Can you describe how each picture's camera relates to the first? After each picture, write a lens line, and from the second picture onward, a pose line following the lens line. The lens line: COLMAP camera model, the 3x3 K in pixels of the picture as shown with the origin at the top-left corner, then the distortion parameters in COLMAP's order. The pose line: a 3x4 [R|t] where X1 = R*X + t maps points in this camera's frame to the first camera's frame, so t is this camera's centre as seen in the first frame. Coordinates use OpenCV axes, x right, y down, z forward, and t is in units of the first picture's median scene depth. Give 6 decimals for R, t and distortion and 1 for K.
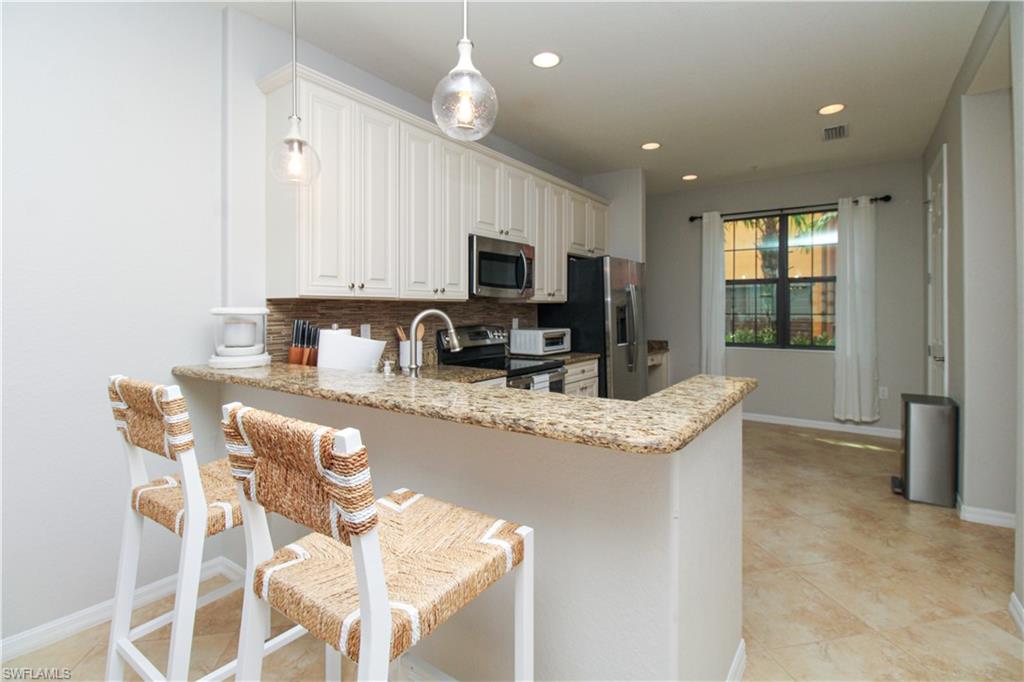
lens RADIAL K [[470.2, 0, 534.2], [0, 470.2, 332.3], [0, 0, 1]] dist [-0.005993, -0.007074]
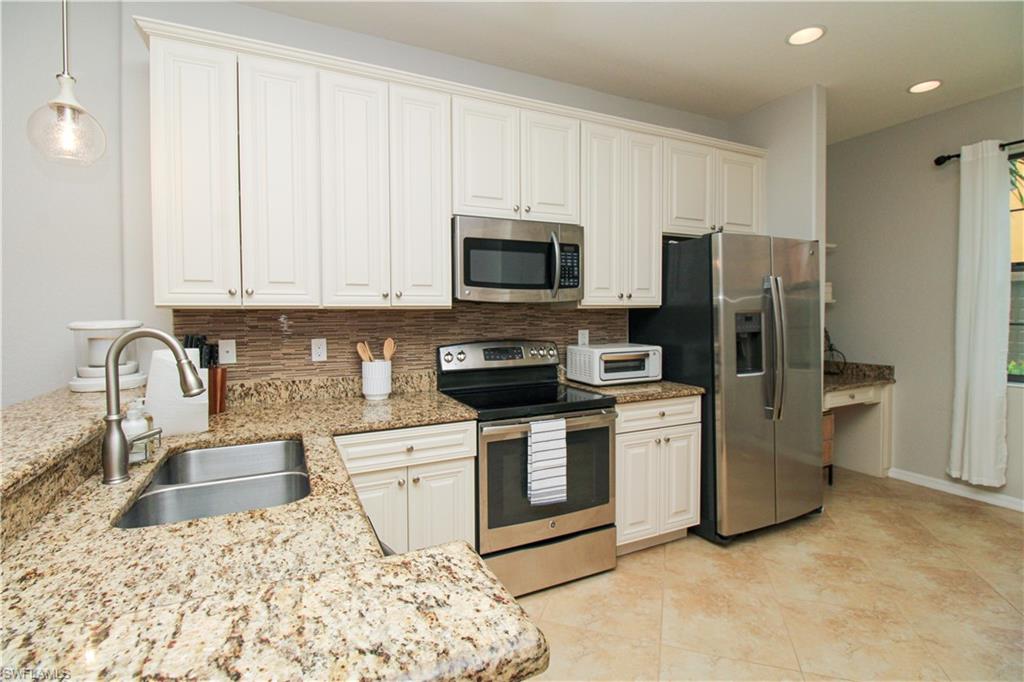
lens RADIAL K [[470.2, 0, 514.8], [0, 470.2, 329.4], [0, 0, 1]] dist [-0.005993, -0.007074]
pose [[0.867290, 0.004530, -0.497782, 0.231845], [-0.014441, 0.999767, -0.016064, -0.018054], [0.497594, 0.021120, 0.867153, 0.325702]]
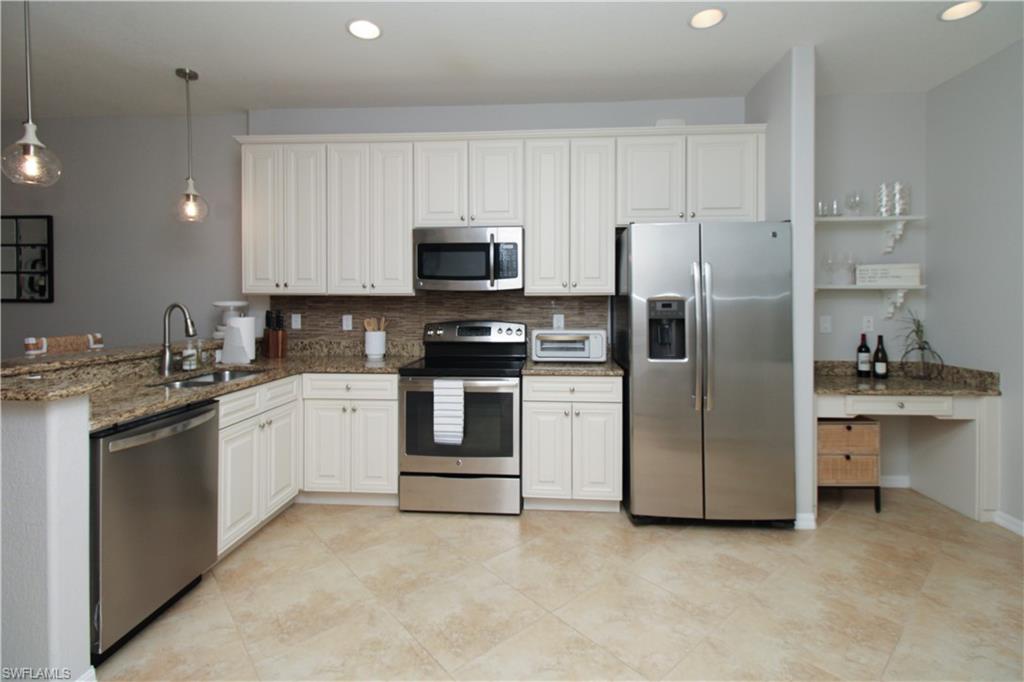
lens RADIAL K [[470.2, 0, 541.4], [0, 470.2, 316.5], [0, 0, 1]] dist [-0.005993, -0.007074]
pose [[0.505436, 0.014700, -0.862739, 0.654535], [-0.044644, 0.998961, -0.009133, -0.018170], [0.861708, 0.043132, 0.505568, 0.563876]]
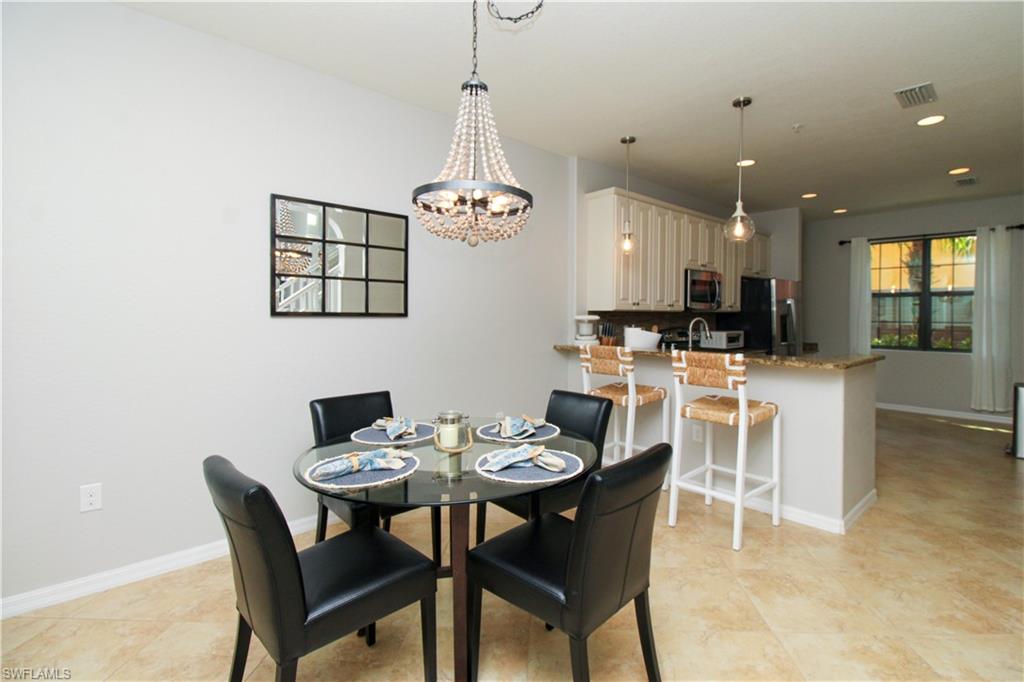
lens RADIAL K [[448.4, 0, 536.0], [0, 448.4, 336.2], [0, 0, 1]] dist [-0.031600, 0.000272]
pose [[0.964118, 0.016121, -0.264983, -0.168859], [-0.016621, 0.999862, 0.000355, 0.017973], [0.264952, 0.004062, 0.964253, -0.437367]]
